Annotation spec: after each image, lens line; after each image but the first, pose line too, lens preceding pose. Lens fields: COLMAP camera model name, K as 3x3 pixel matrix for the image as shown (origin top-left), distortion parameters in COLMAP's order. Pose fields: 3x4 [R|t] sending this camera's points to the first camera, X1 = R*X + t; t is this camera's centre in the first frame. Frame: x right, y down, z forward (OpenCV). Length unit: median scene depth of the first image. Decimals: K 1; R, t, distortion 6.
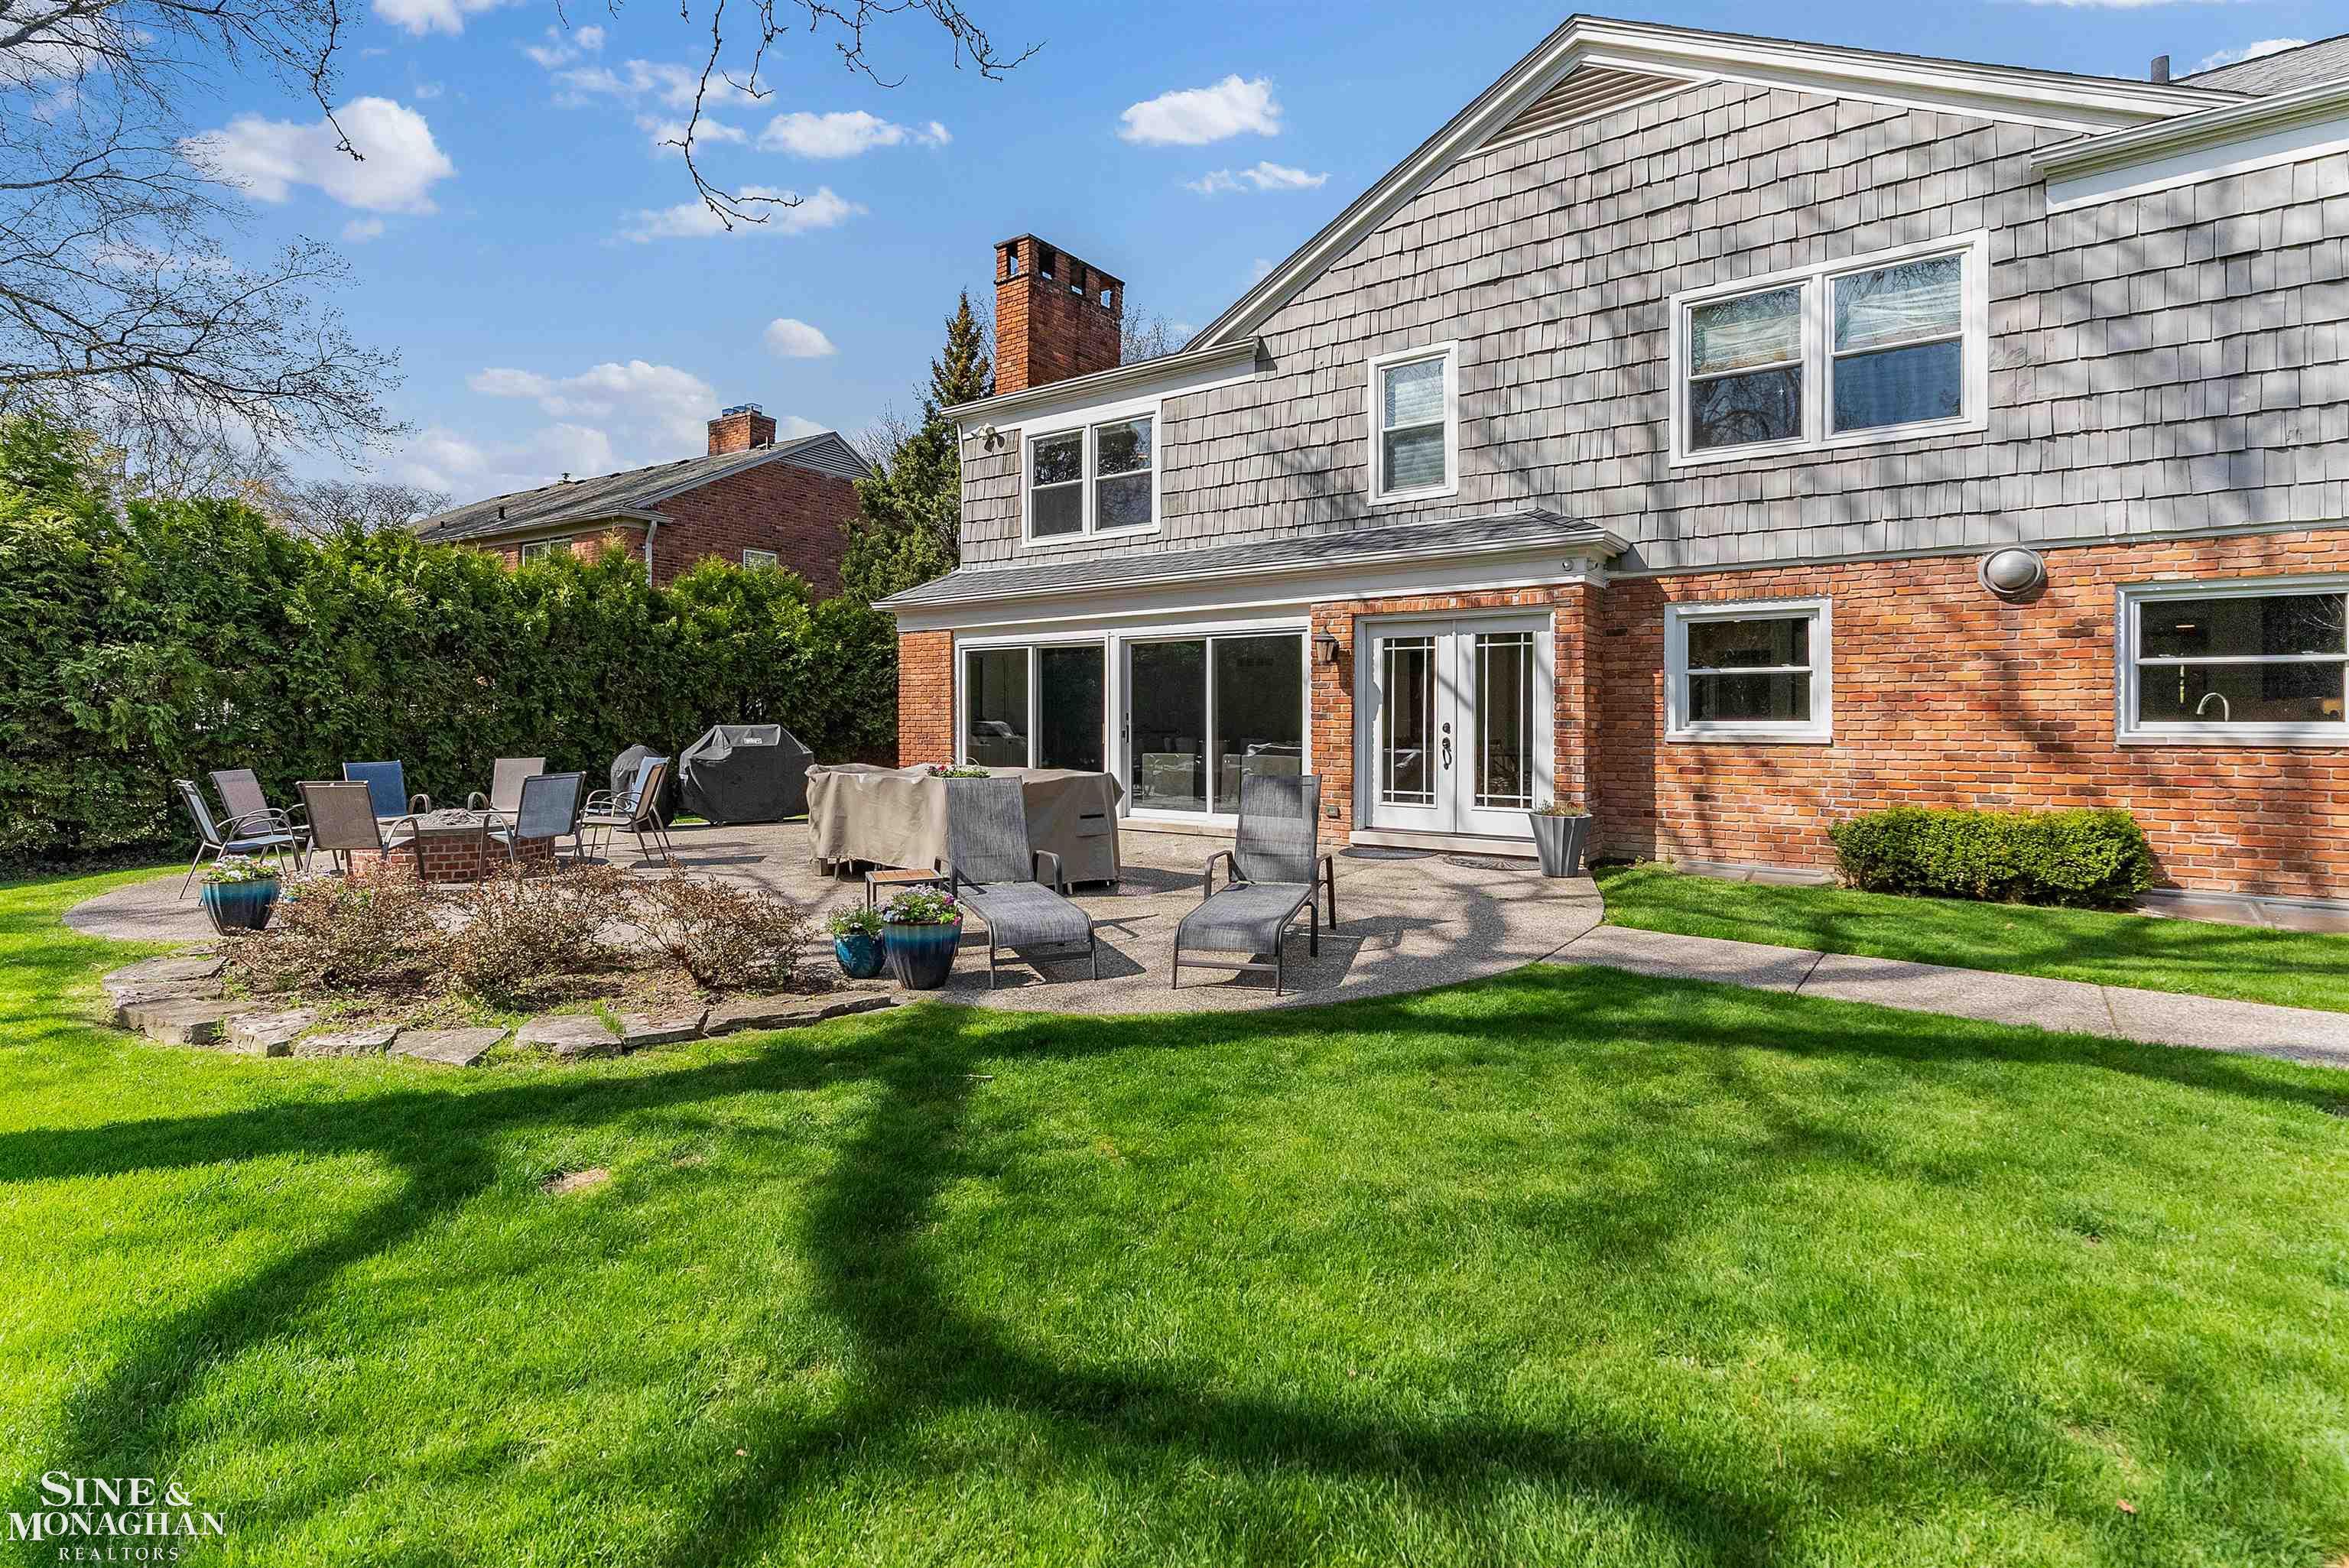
lens RADIAL K [[1116.1, 0, 1188.5], [0, 1116.1, 715.3], [0, 0, 1]] dist [-0.002986, 0.000346]
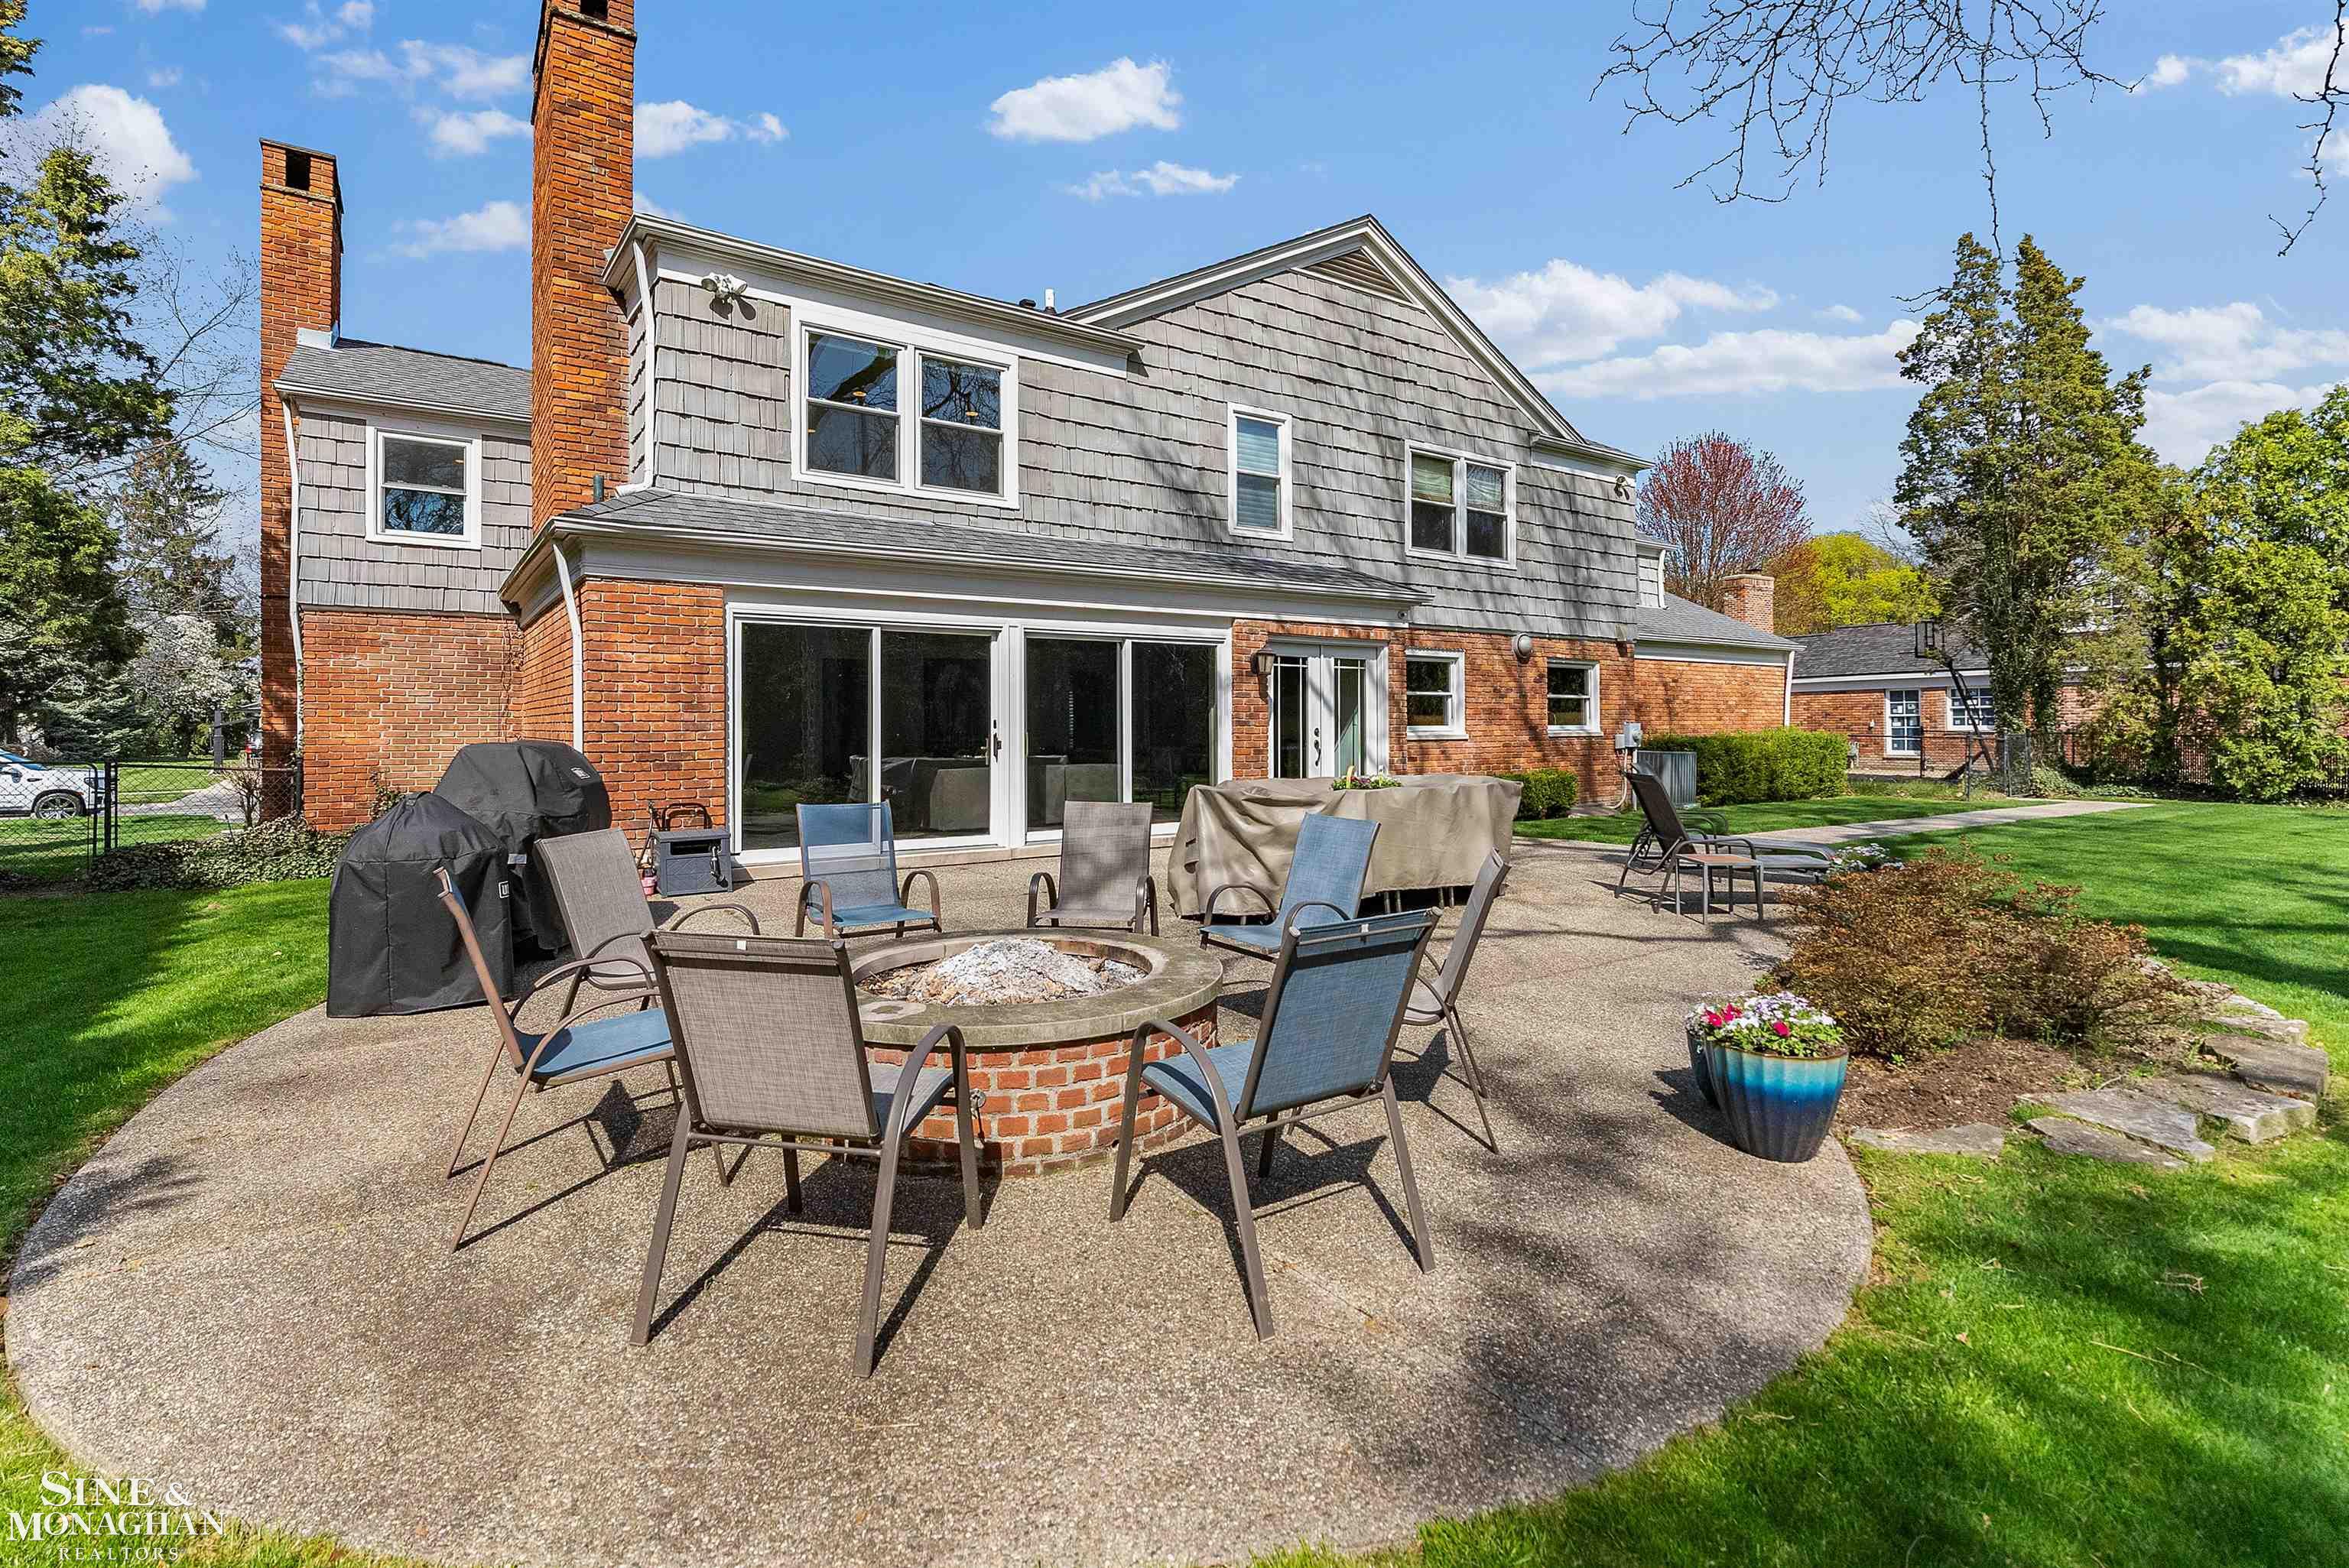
lens RADIAL K [[1116.1, 0, 1188.5], [0, 1116.1, 715.3], [0, 0, 1]] dist [-0.002986, 0.000346]
pose [[0.315578, 0.008749, 0.948859, -0.984565], [0.001450, 0.999952, -0.009703, 0.004439], [-0.948899, 0.004438, 0.315550, 0.745546]]
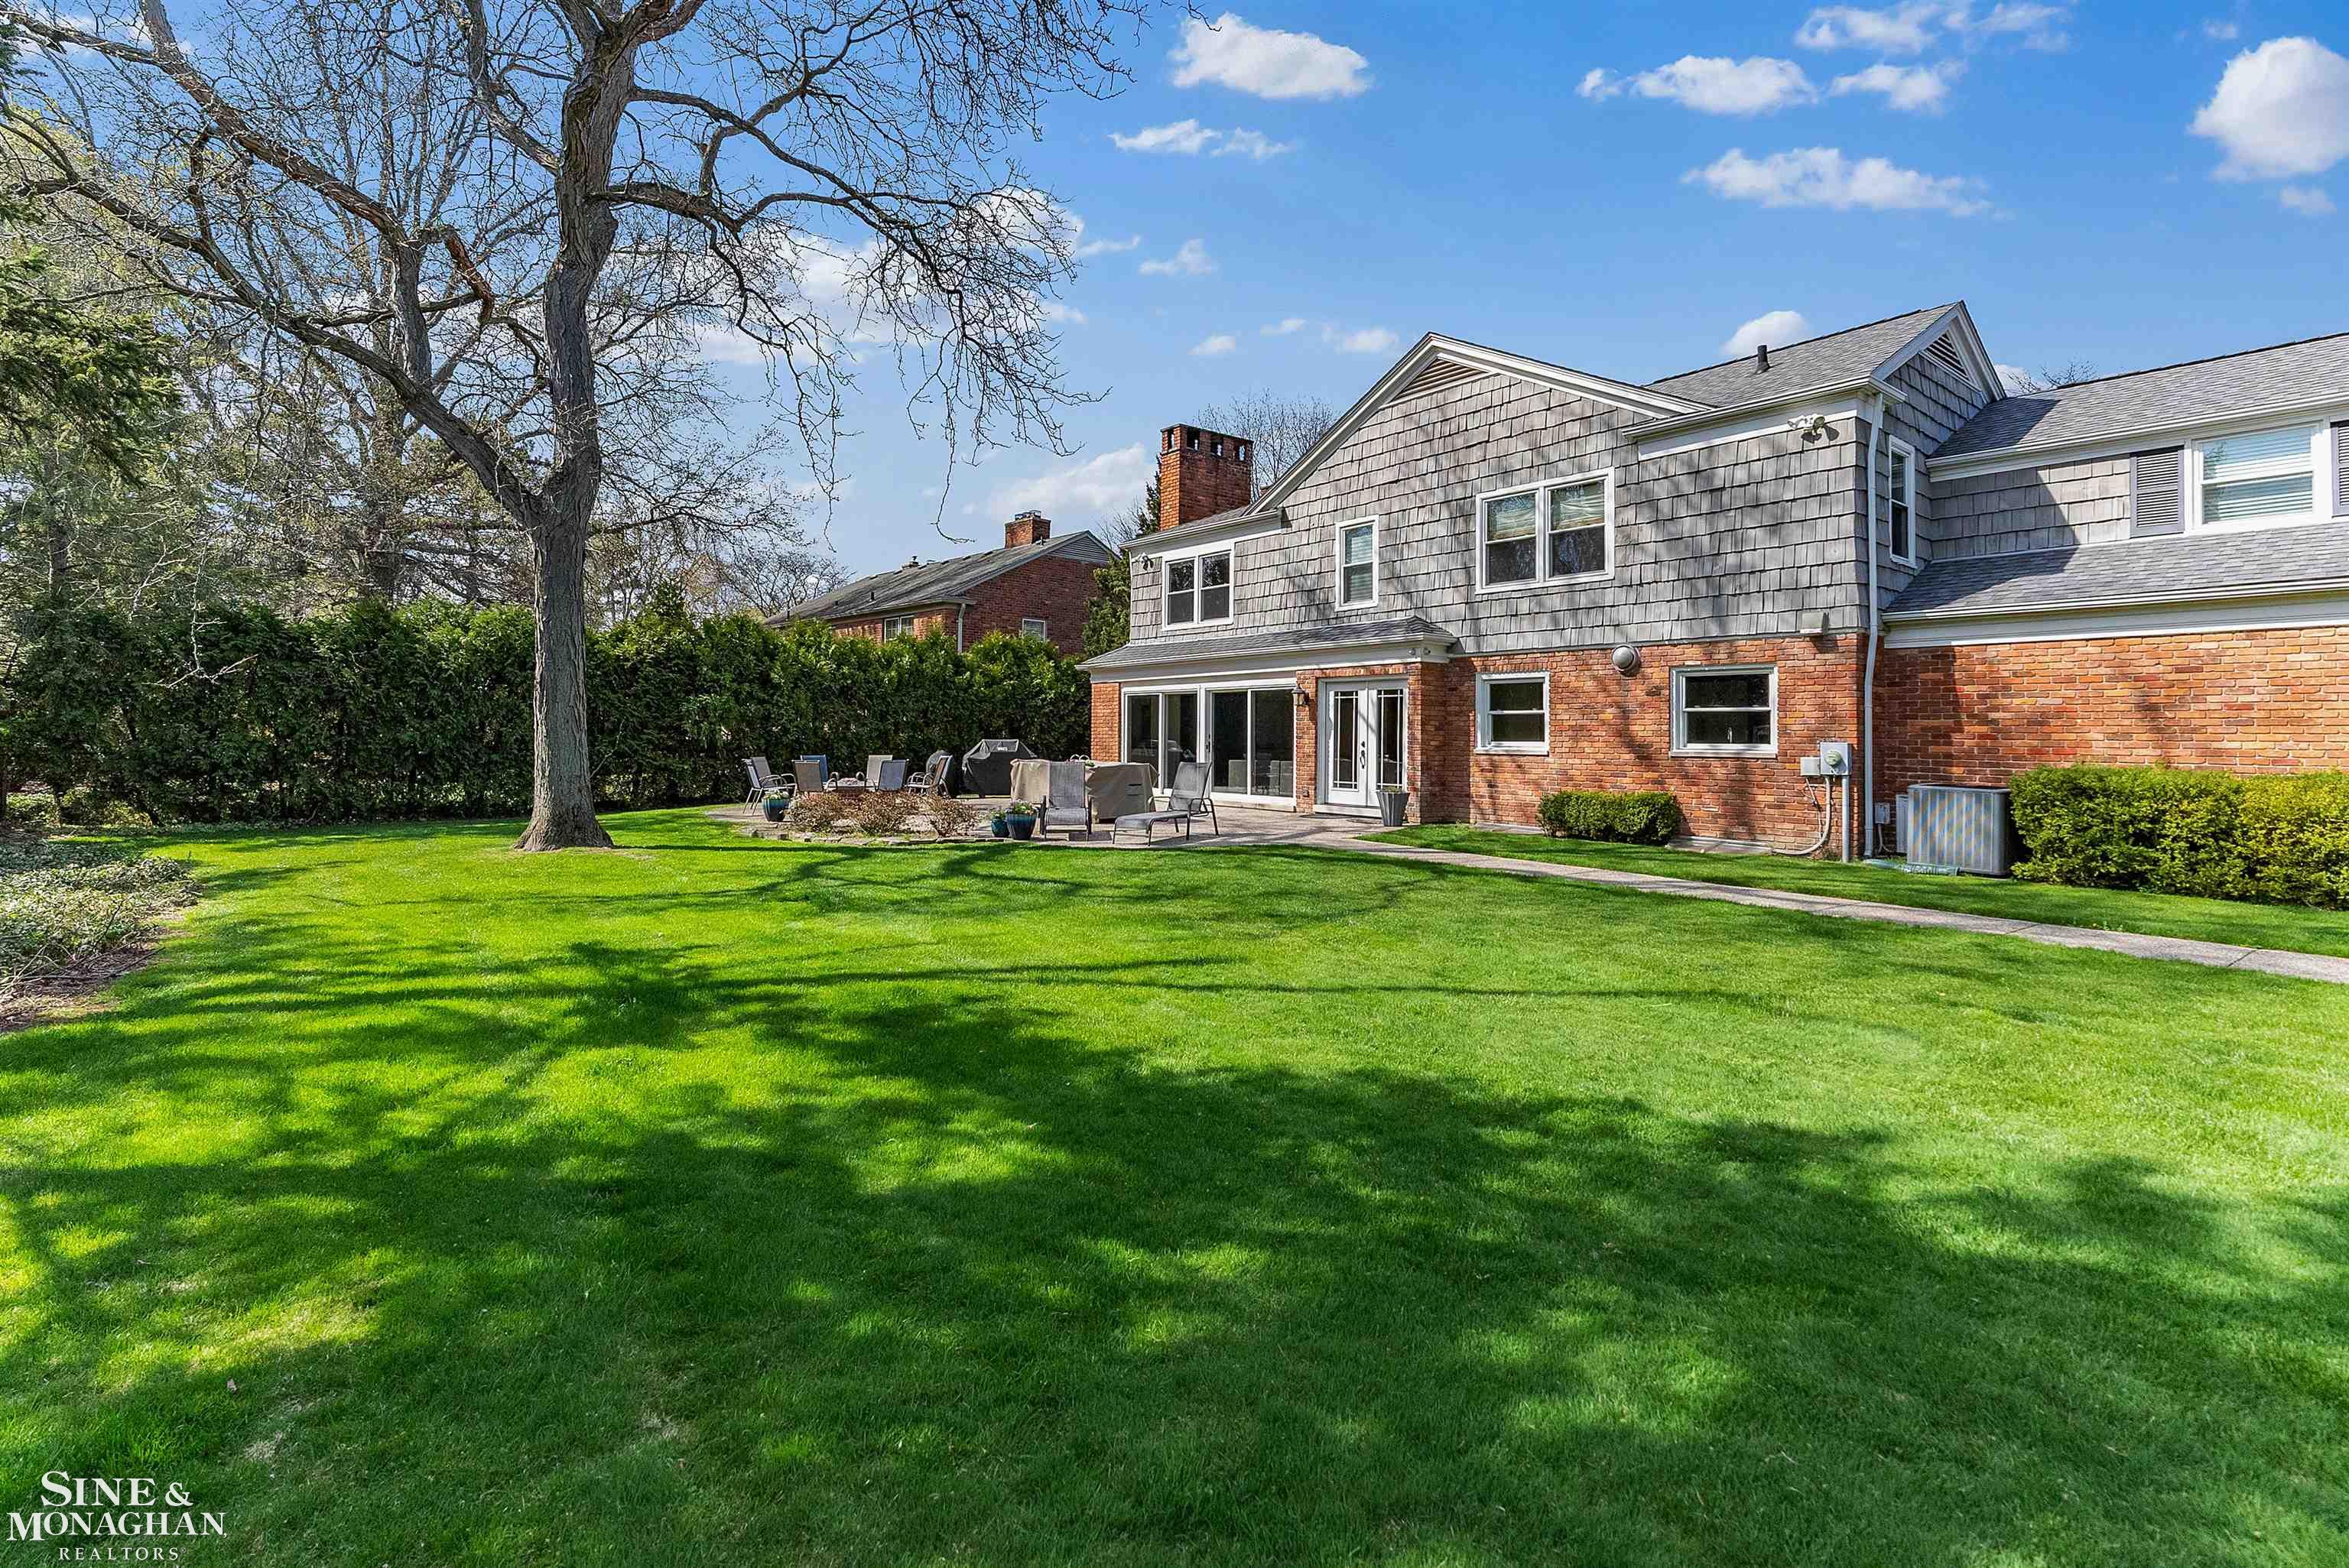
lens RADIAL K [[1116.1, 0, 1188.5], [0, 1116.1, 715.3], [0, 0, 1]] dist [-0.002986, 0.000346]
pose [[0.962997, 0.004876, -0.269470, 0.433698], [-0.010828, 0.999729, -0.020608, 0.004892], [0.269296, 0.022763, 0.962788, -0.717217]]
